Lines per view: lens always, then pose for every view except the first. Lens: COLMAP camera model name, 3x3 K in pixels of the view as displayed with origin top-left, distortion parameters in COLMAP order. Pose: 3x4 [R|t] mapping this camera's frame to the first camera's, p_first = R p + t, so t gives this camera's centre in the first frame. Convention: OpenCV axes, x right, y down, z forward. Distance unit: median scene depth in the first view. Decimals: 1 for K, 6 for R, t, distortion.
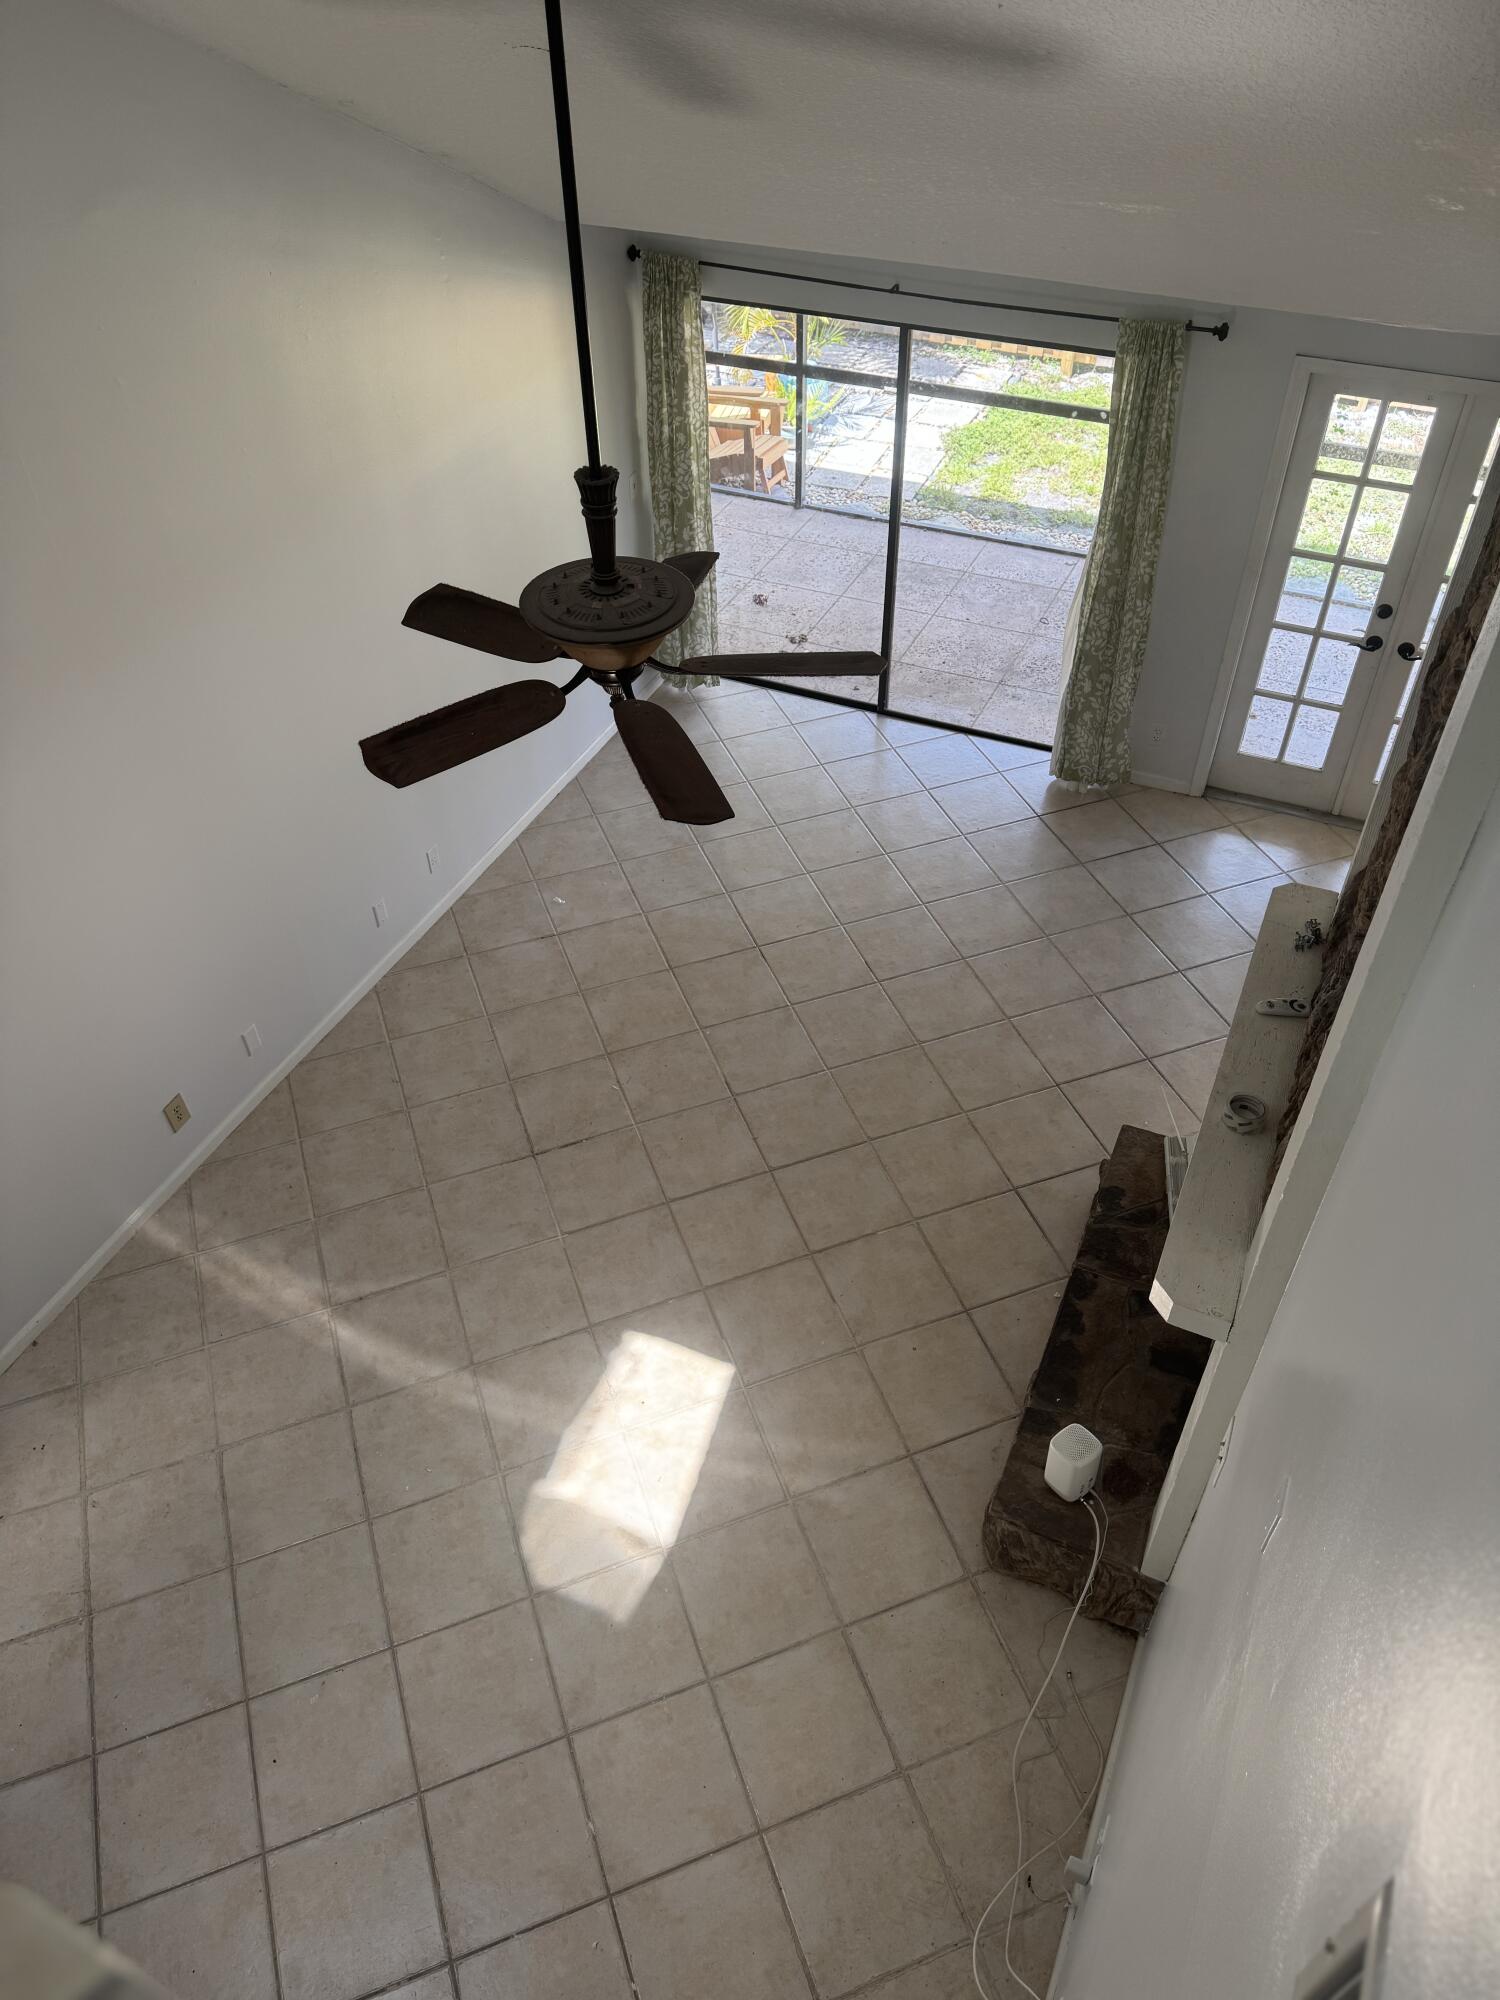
lens RADIAL K [[1411.4, 0, 741.6], [0, 1411.4, 989.8], [0, 0, 1]] dist [0.044730, -0.056311]
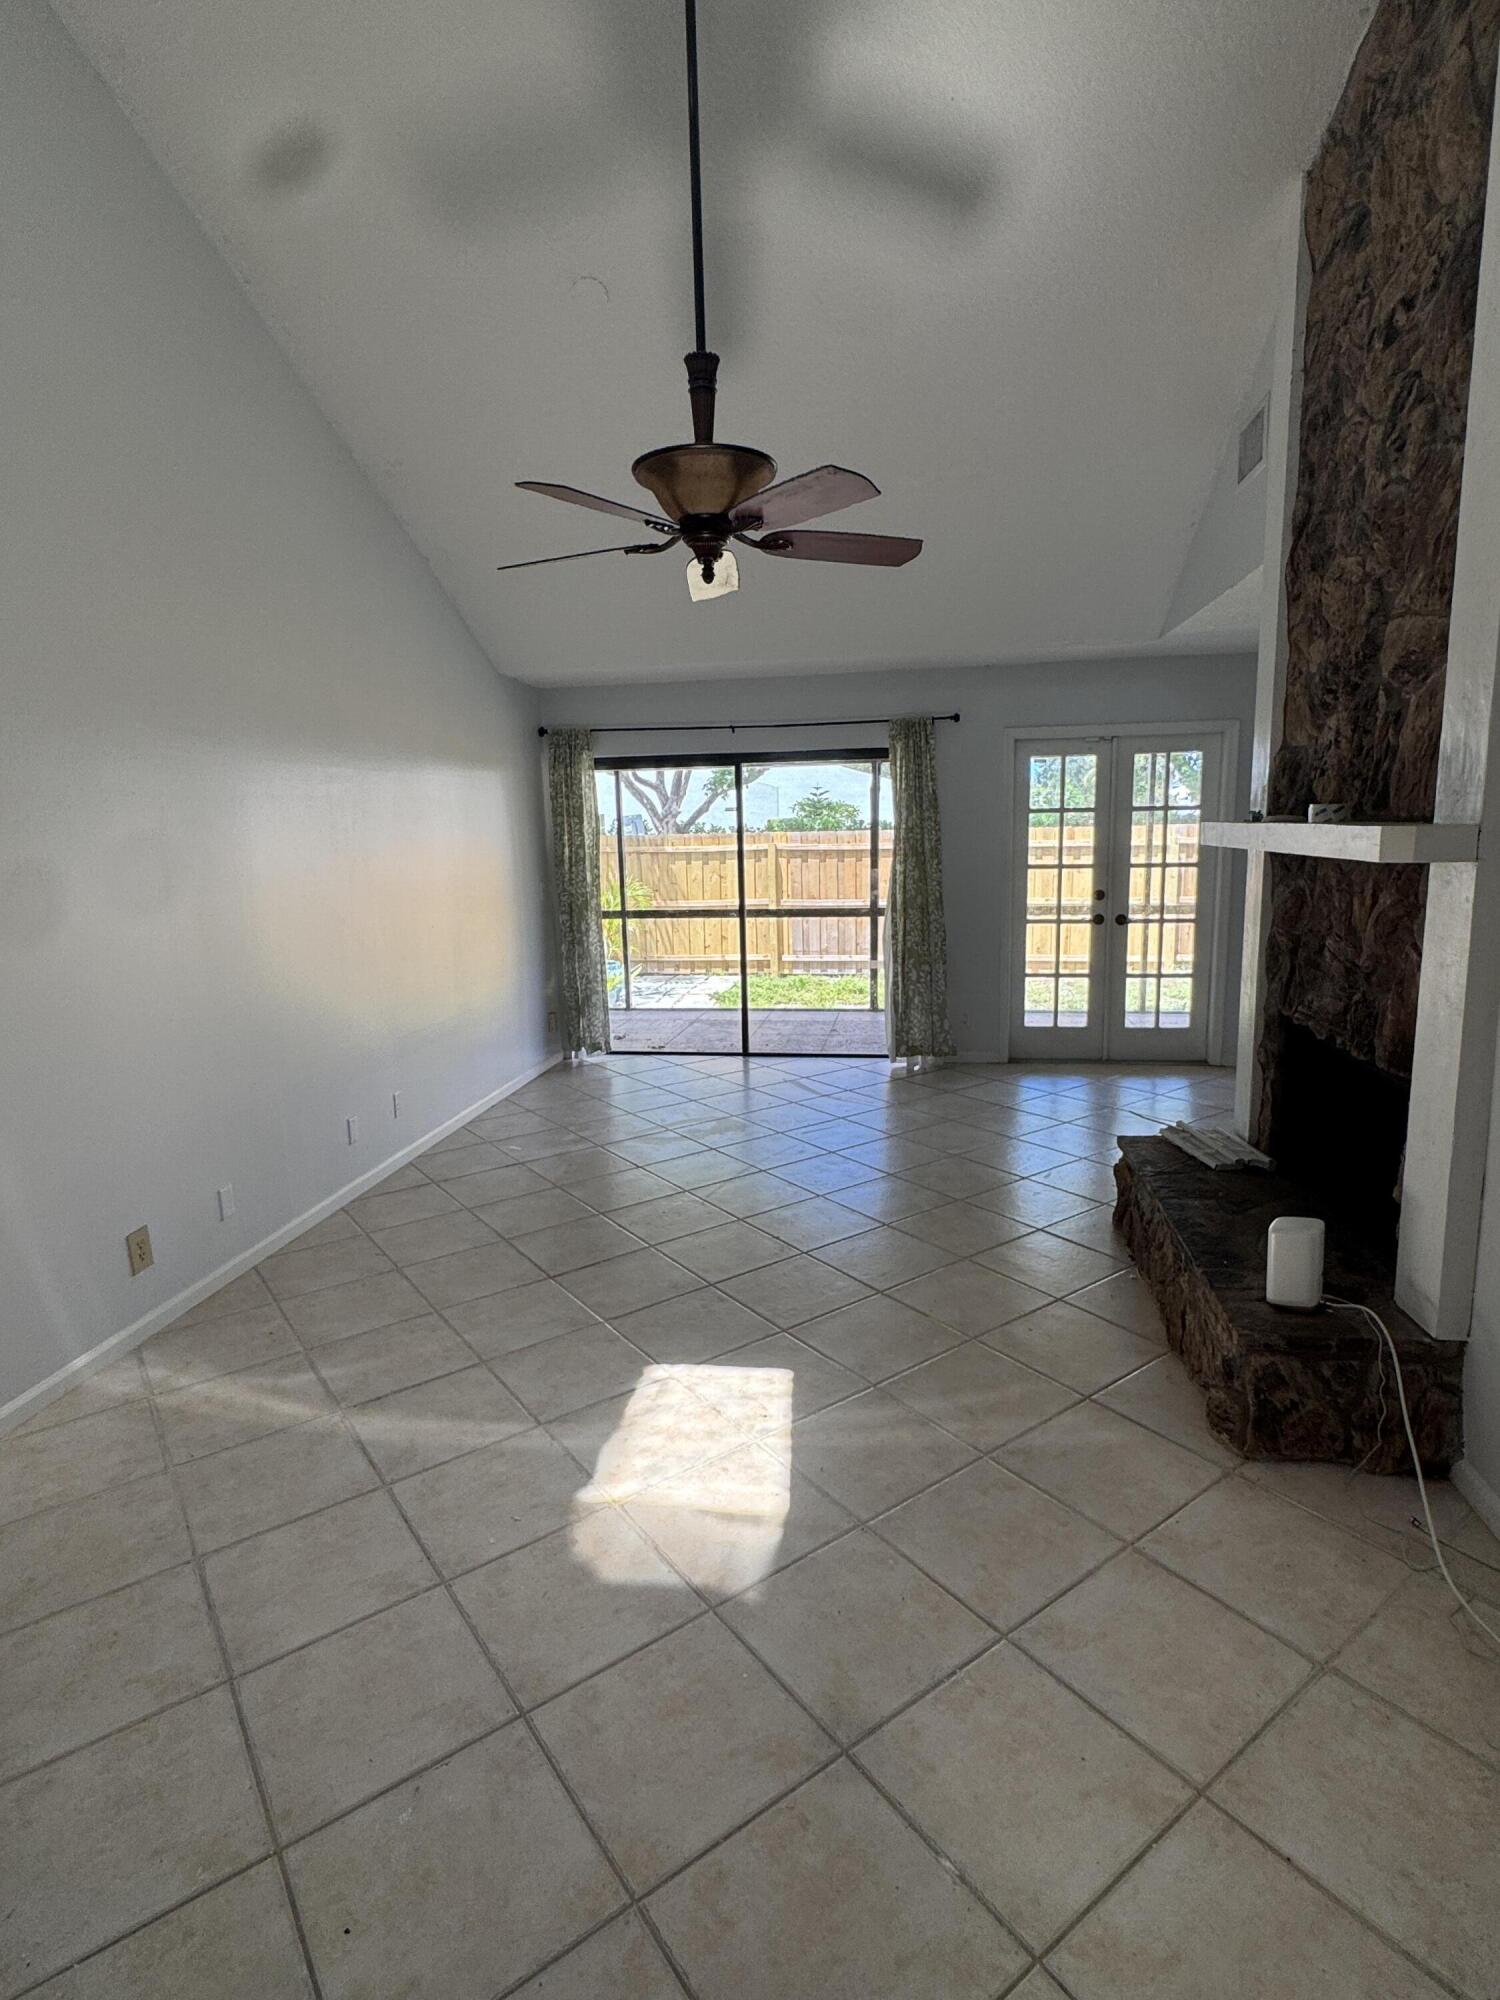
lens RADIAL K [[1027.3, 0, 754.3], [0, 1027.3, 990.7], [0, 0, 1]] dist [-0.009512, 0.005248]
pose [[0.962942, -0.048819, 0.265253, -0.221187], [0.188355, 0.825642, -0.531824, 0.403044], [-0.193041, 0.562078, 0.804241, 0.385240]]
